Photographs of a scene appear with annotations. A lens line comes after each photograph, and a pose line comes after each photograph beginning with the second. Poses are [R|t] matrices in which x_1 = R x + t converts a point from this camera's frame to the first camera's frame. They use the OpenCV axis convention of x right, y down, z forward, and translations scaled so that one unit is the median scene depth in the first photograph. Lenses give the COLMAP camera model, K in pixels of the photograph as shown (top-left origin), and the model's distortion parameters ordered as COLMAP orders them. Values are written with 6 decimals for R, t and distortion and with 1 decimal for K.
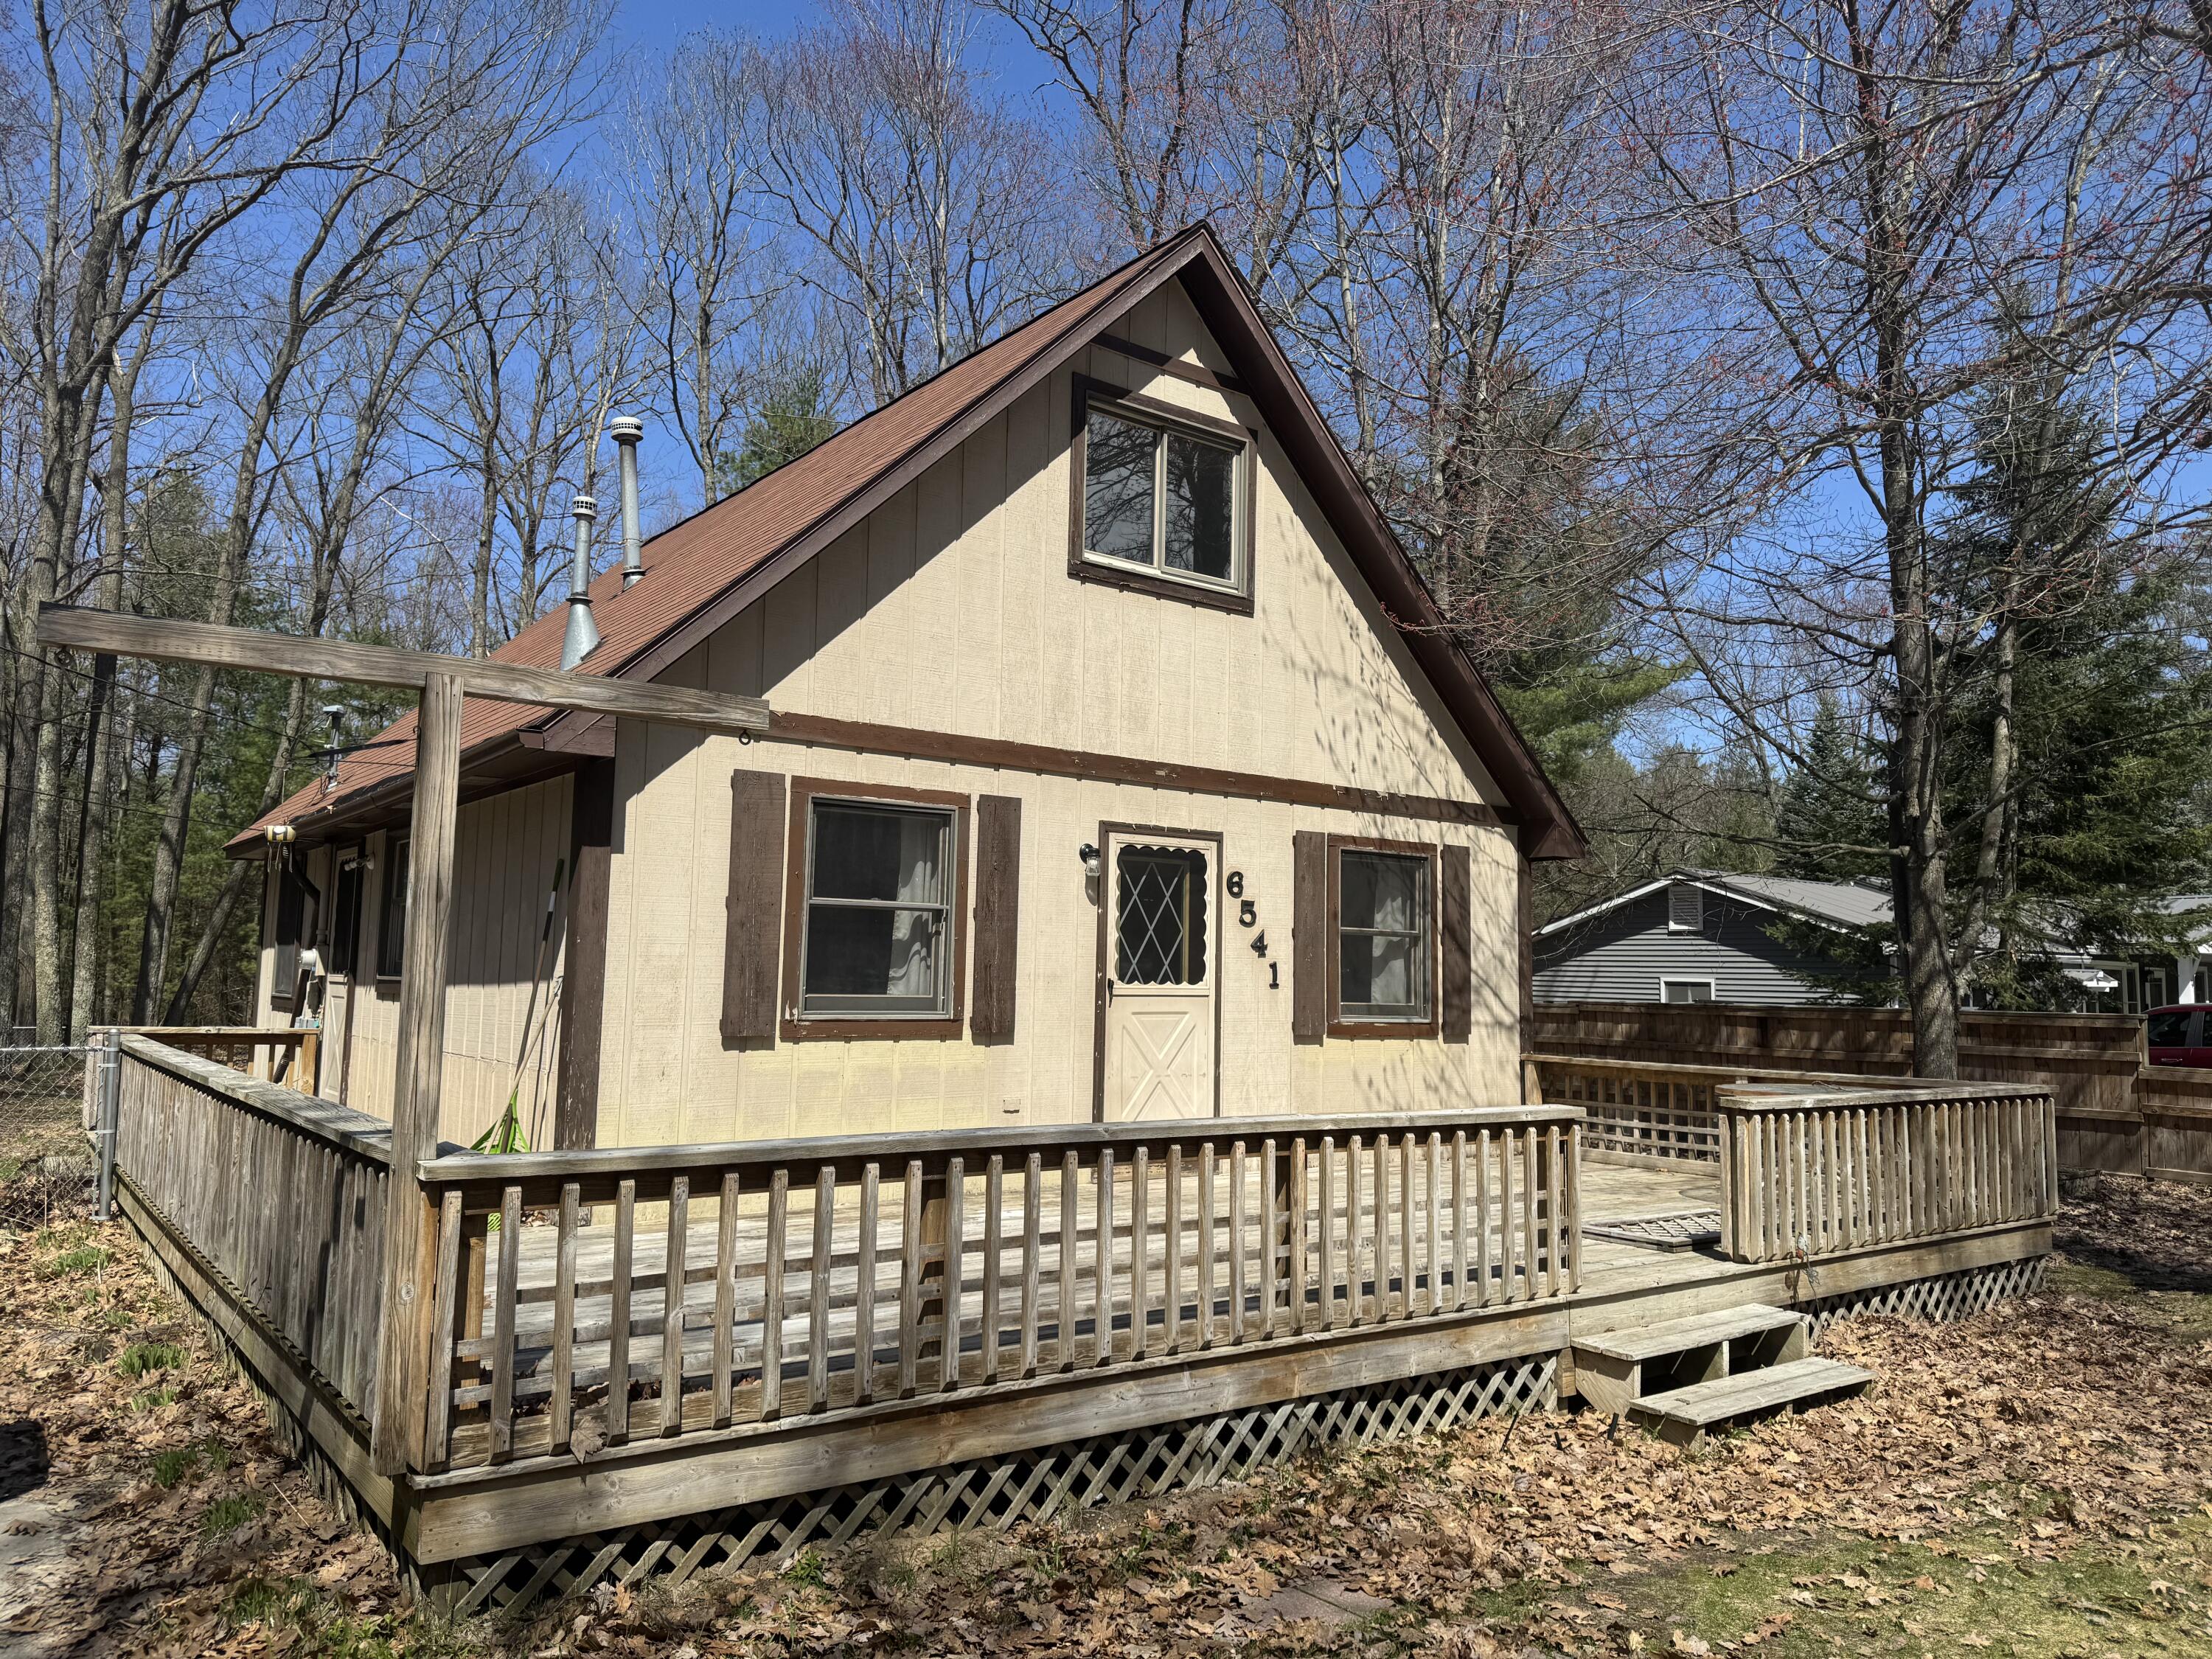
lens RADIAL K [[1546.5, 0, 1106.0], [0, 1546.5, 829.5], [0, 0, 1]] dist [0.088571, -0.000292]
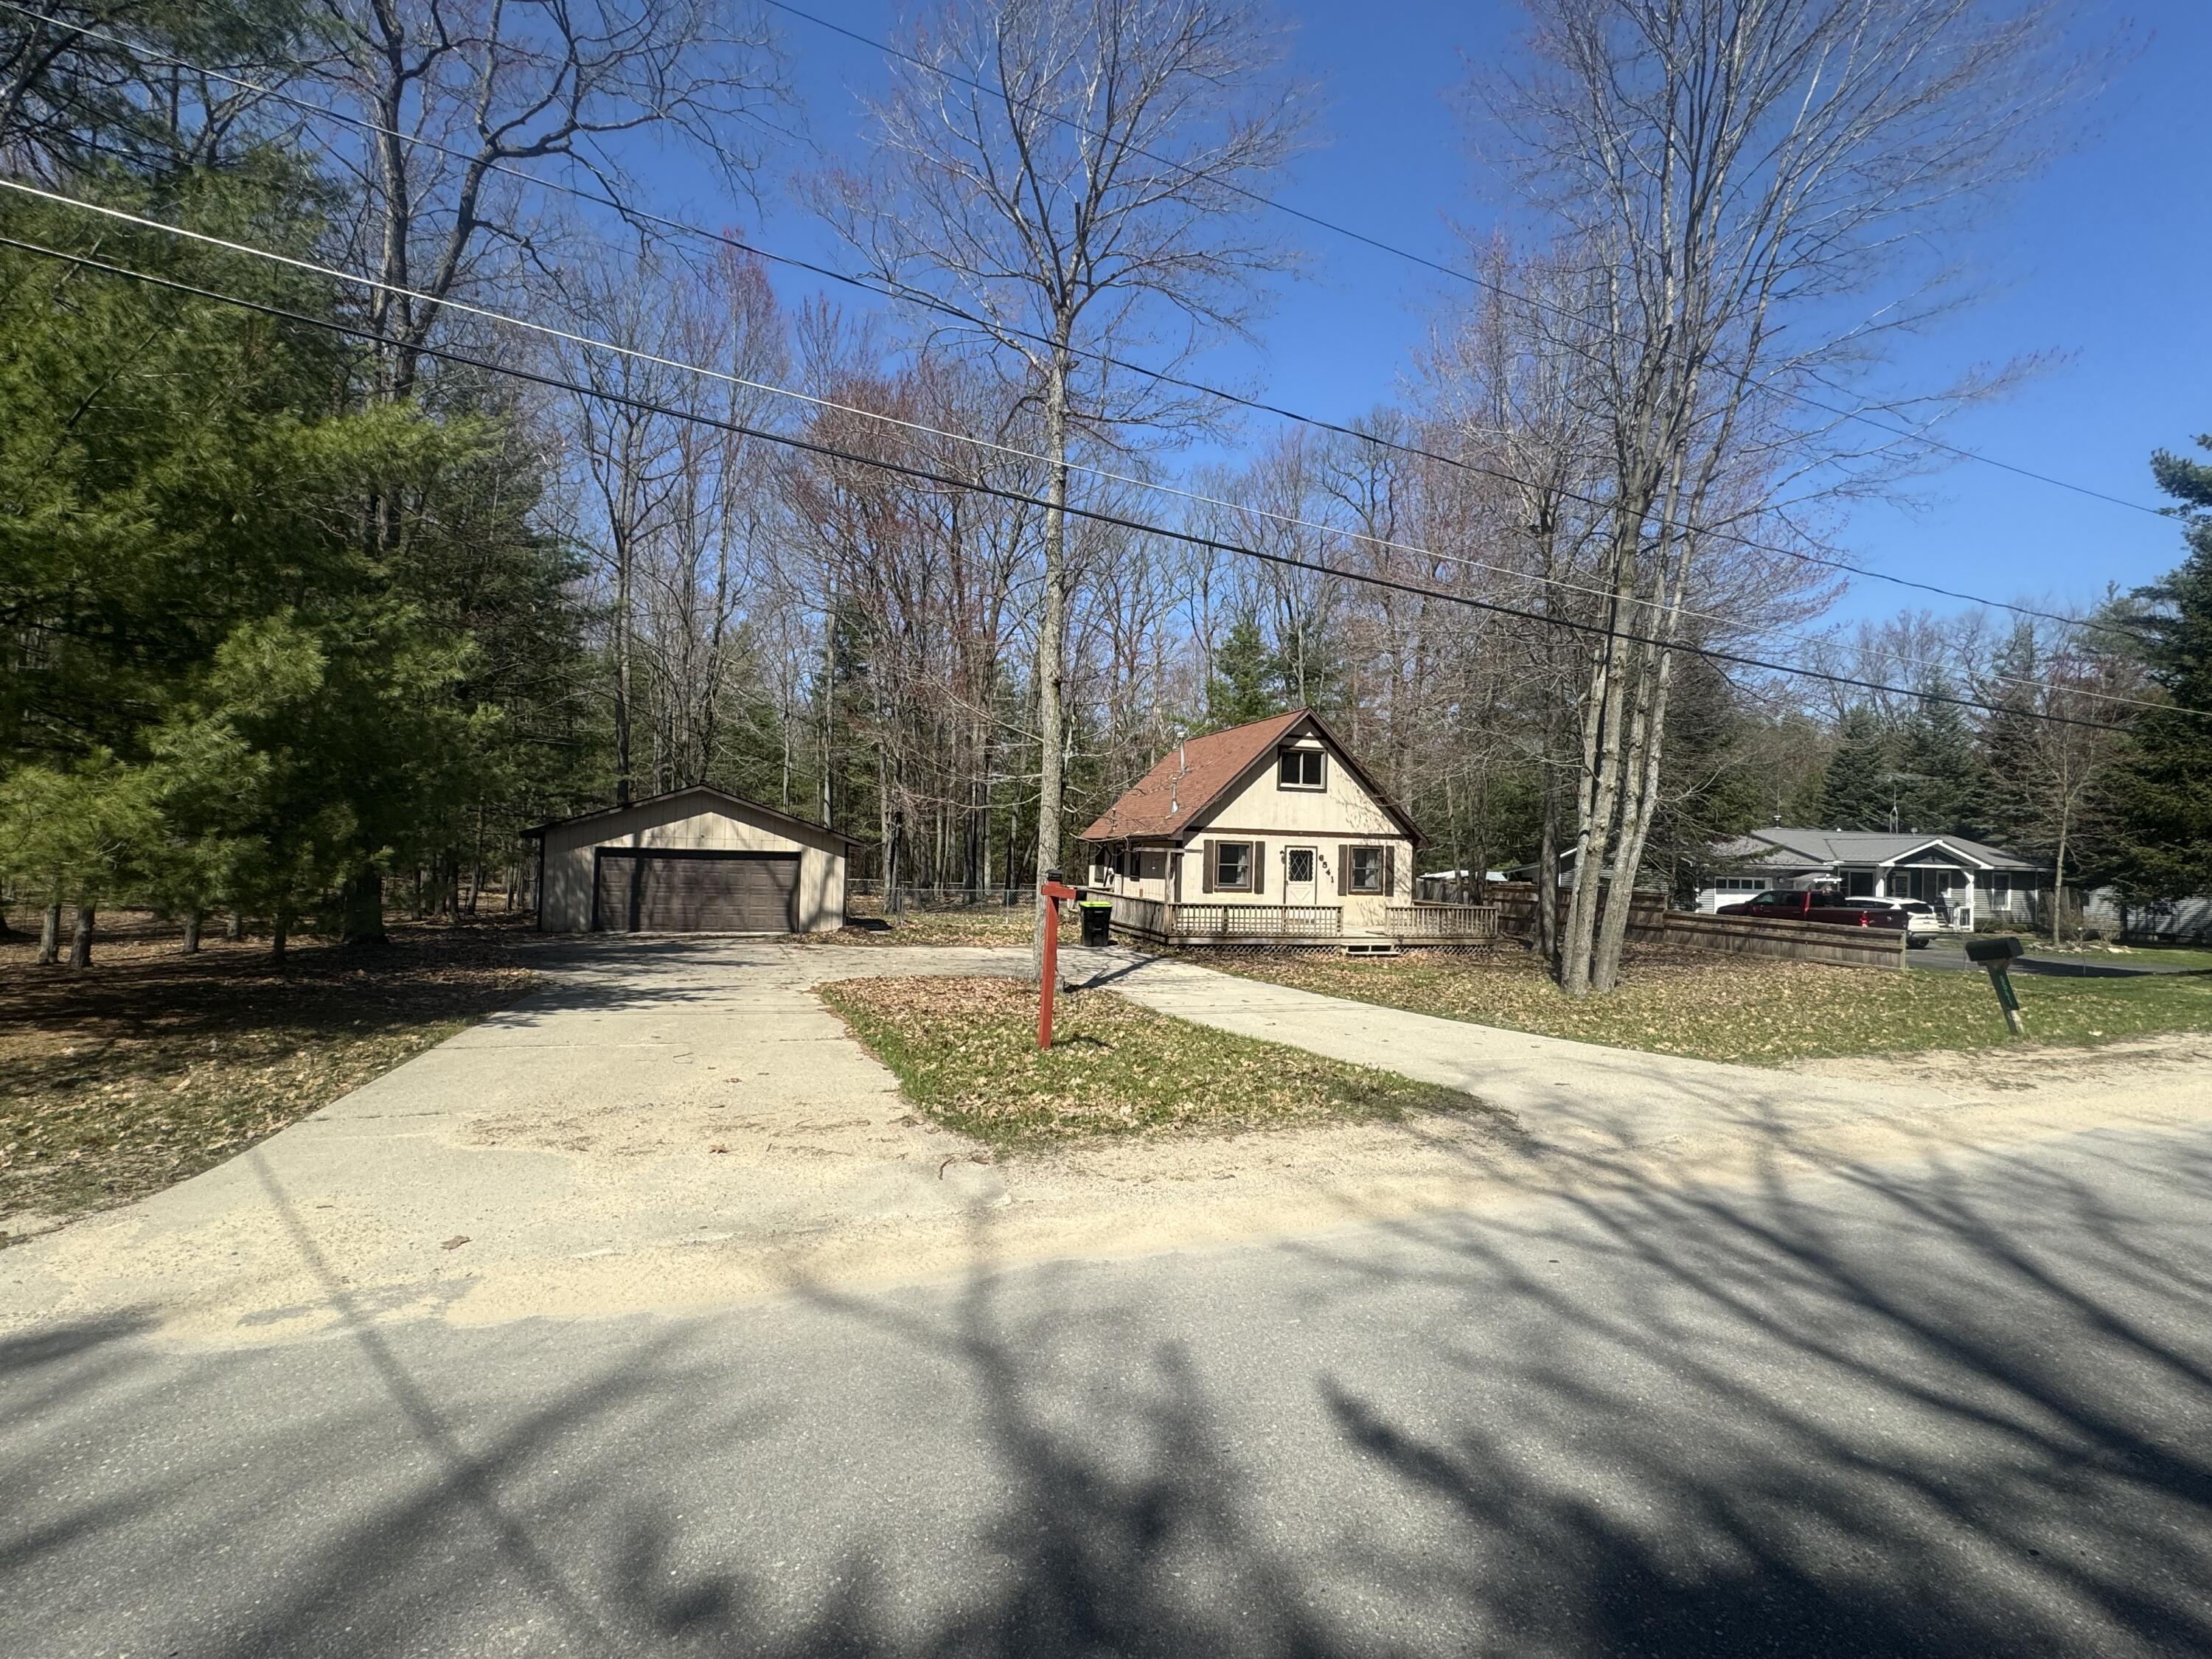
lens RADIAL K [[1030.3, 0, 1106.0], [0, 1030.3, 829.5], [0, 0, 1]] dist [0.000087, 0.000002]
pose [[0.936279, -0.001835, -0.351252, 0.515438], [0.026205, 0.997564, 0.064640, -0.237408], [0.350278, -0.069726, 0.934047, -1.813137]]
